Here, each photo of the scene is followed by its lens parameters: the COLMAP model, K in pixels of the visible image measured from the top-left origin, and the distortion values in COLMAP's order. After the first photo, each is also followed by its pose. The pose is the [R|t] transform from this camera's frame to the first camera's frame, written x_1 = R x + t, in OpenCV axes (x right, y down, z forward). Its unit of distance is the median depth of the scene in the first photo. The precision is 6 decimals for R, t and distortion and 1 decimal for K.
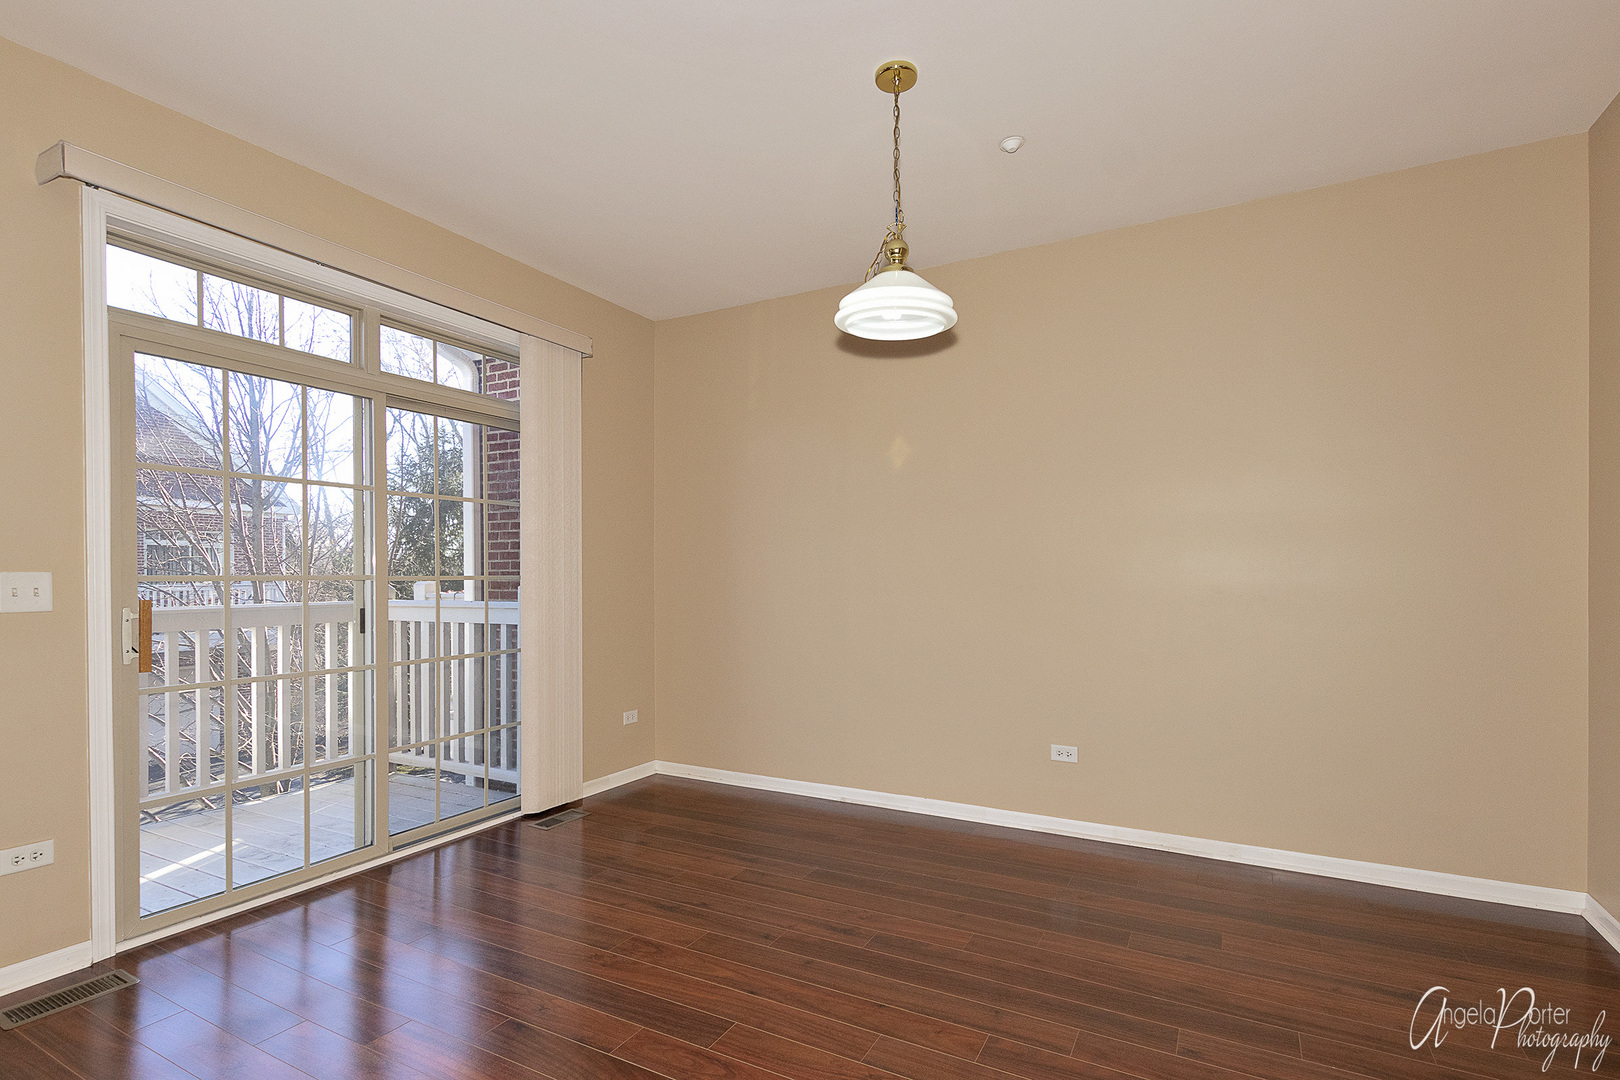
lens RADIAL K [[795.2, 0, 796.0], [0, 795.2, 577.7], [0, 0, 1]] dist [0.001472, -0.000072]
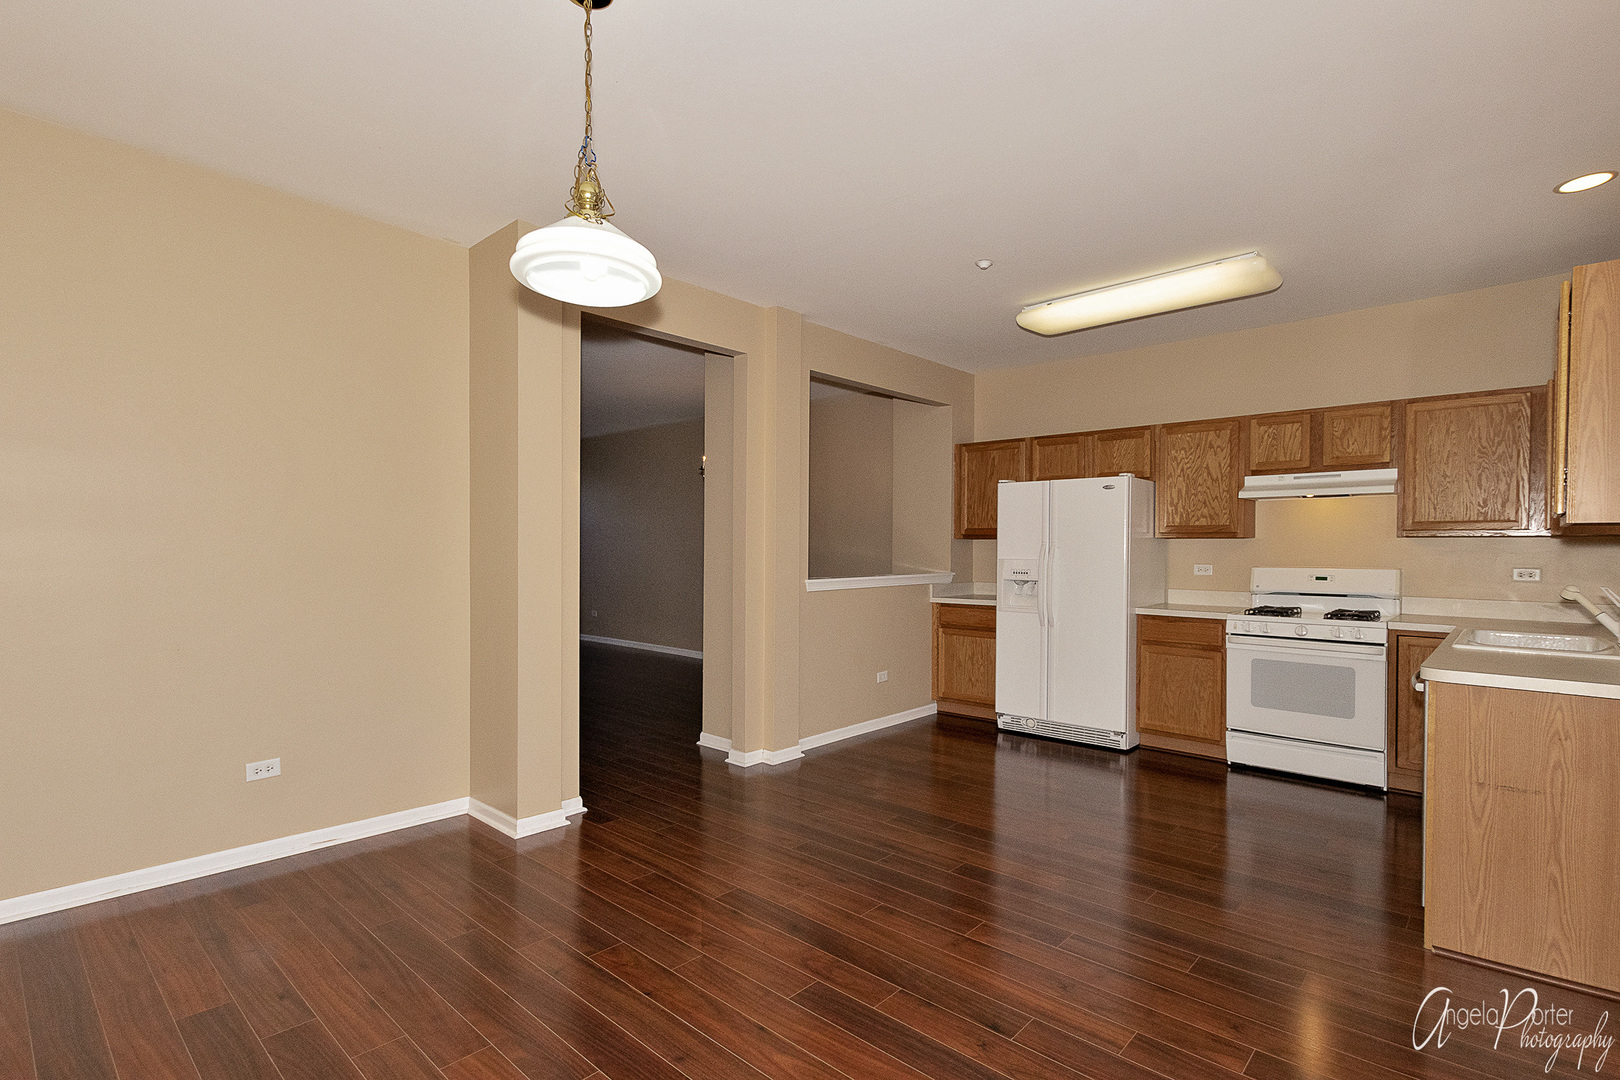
lens RADIAL K [[763.9, 0, 793.1], [0, 763.9, 552.6], [0, 0, 1]] dist [0.002739, 0.000521]
pose [[-0.970622, -0.003695, 0.240581, -0.233551], [-0.001674, 0.999962, 0.008602, -0.033649], [-0.240603, 0.007946, -0.970591, 1.424194]]
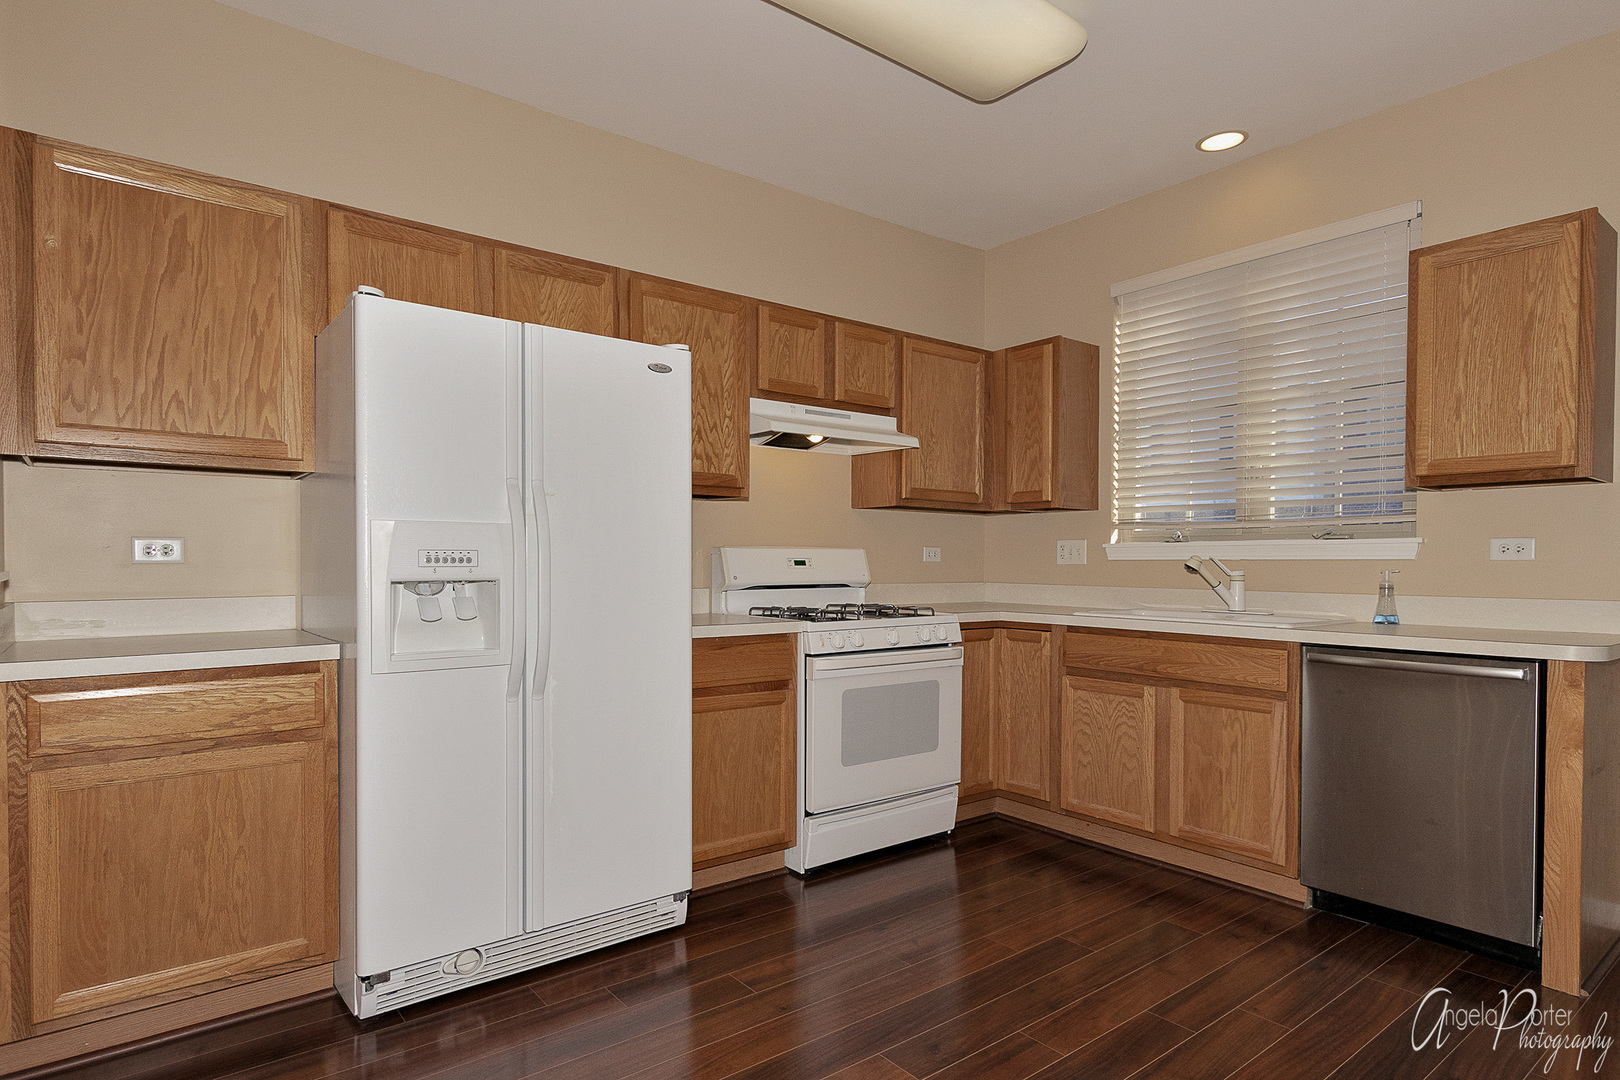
lens RADIAL K [[881.9, 0, 830.6], [0, 881.9, 571.5], [0, 0, 1]] dist [0.009709, -0.001420]
pose [[-0.377144, 0.011203, -0.926087, 0.253402], [-0.005472, 0.999882, 0.014324, 0.026022], [0.926138, 0.010469, -0.377039, 0.131715]]
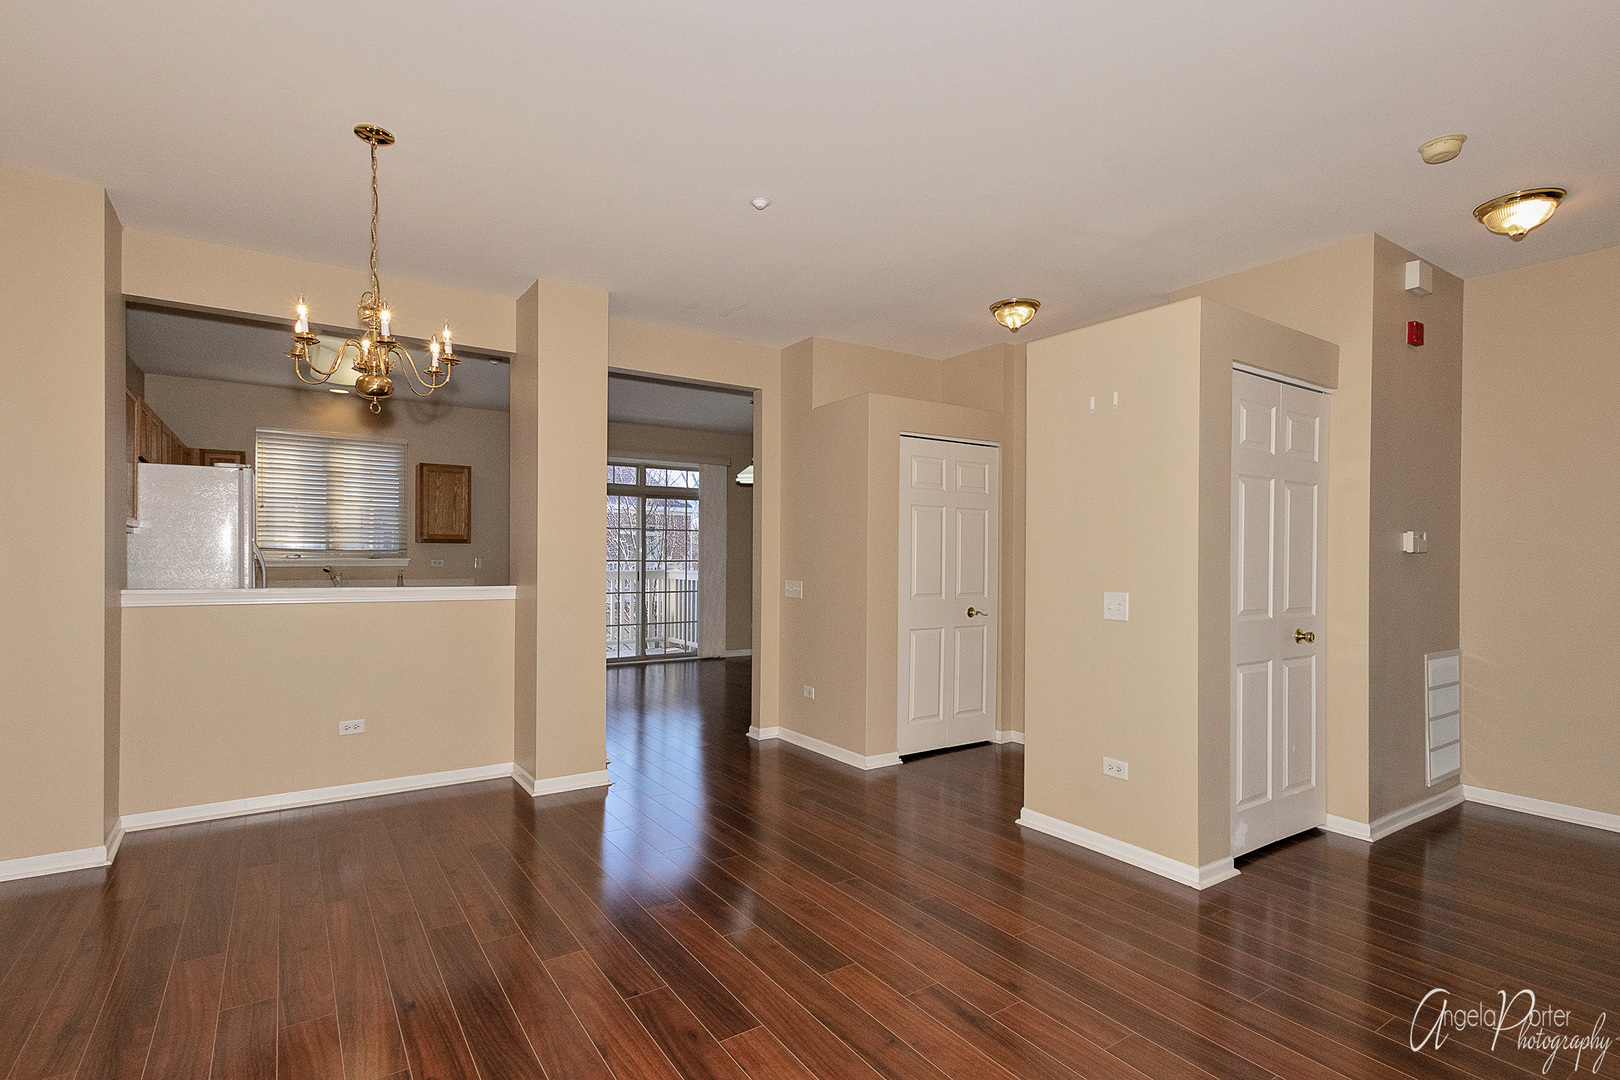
lens RADIAL K [[776.3, 0, 793.1], [0, 776.3, 558.0], [0, 0, 1]] dist [-0.000827, 0.000188]
pose [[0.884136, 0.007369, -0.467171, 1.351290], [-0.008984, 0.999959, -0.001228, -0.012755], [0.467142, 0.005283, 0.884166, -1.297739]]
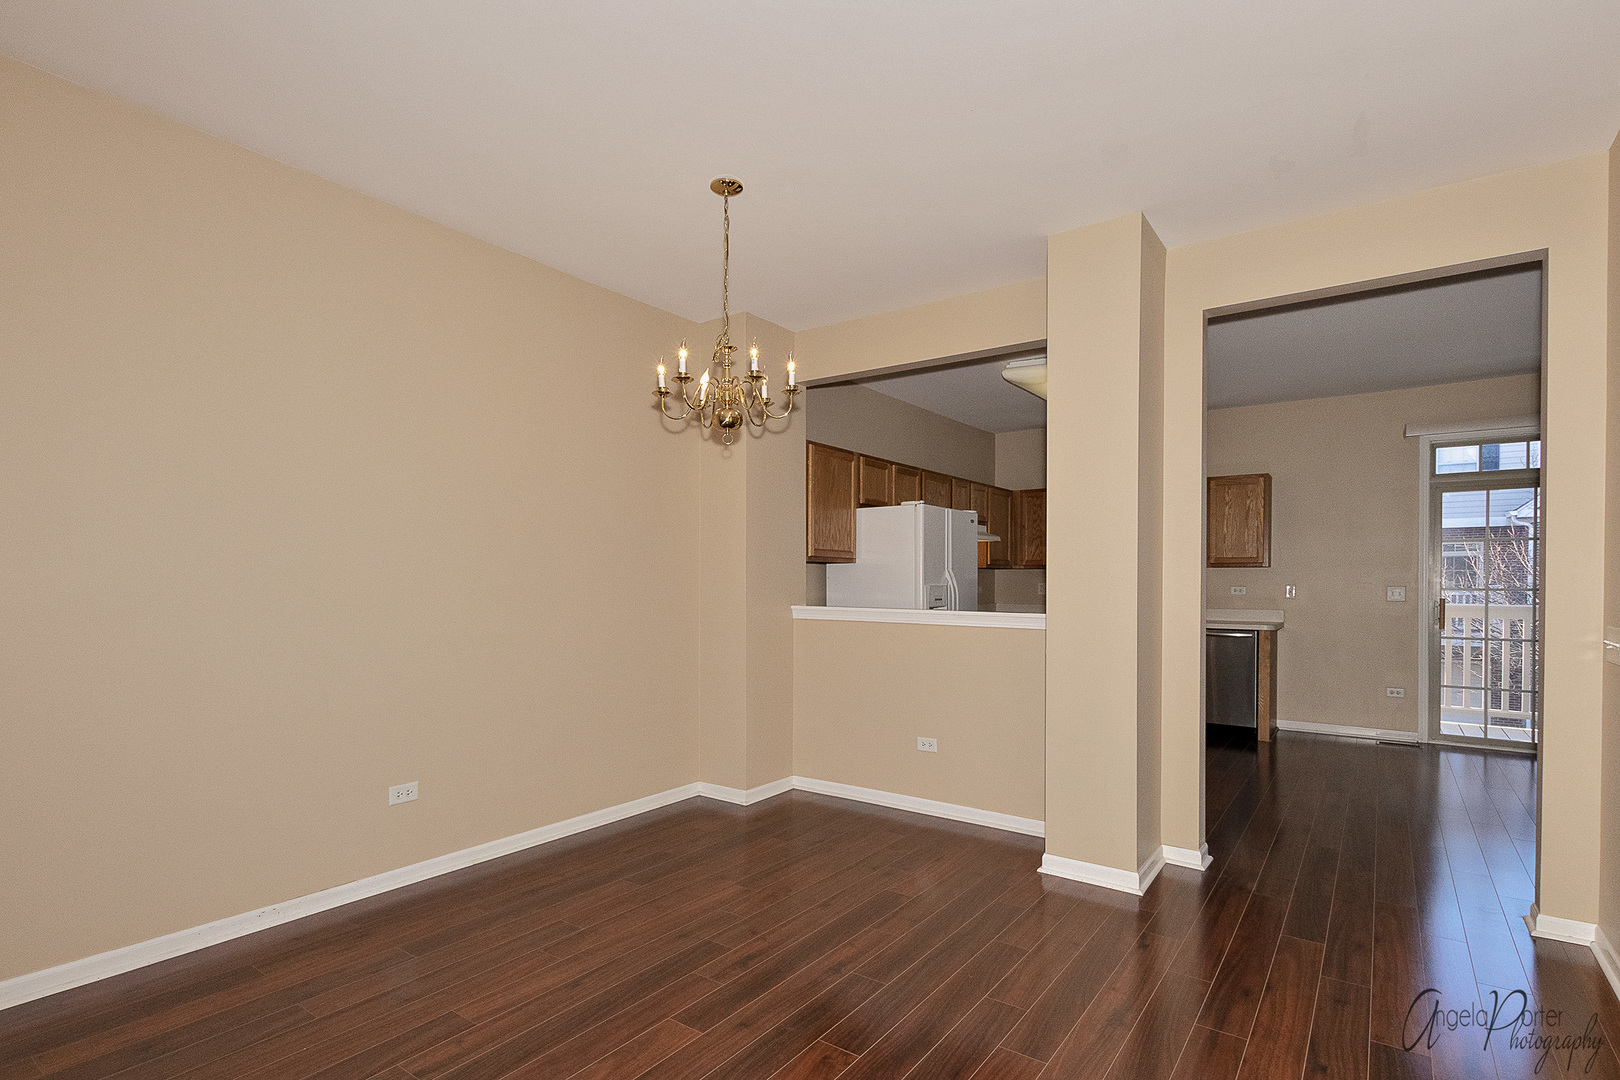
lens RADIAL K [[778.5, 0, 819.9], [0, 778.5, 584.0], [0, 0, 1]] dist [-0.000263, -0.000202]
pose [[-0.121962, 0.004275, -0.992526, 1.459958], [-0.009627, 0.999939, 0.005490, -0.008543], [0.992488, 0.010225, -0.121913, -0.473245]]
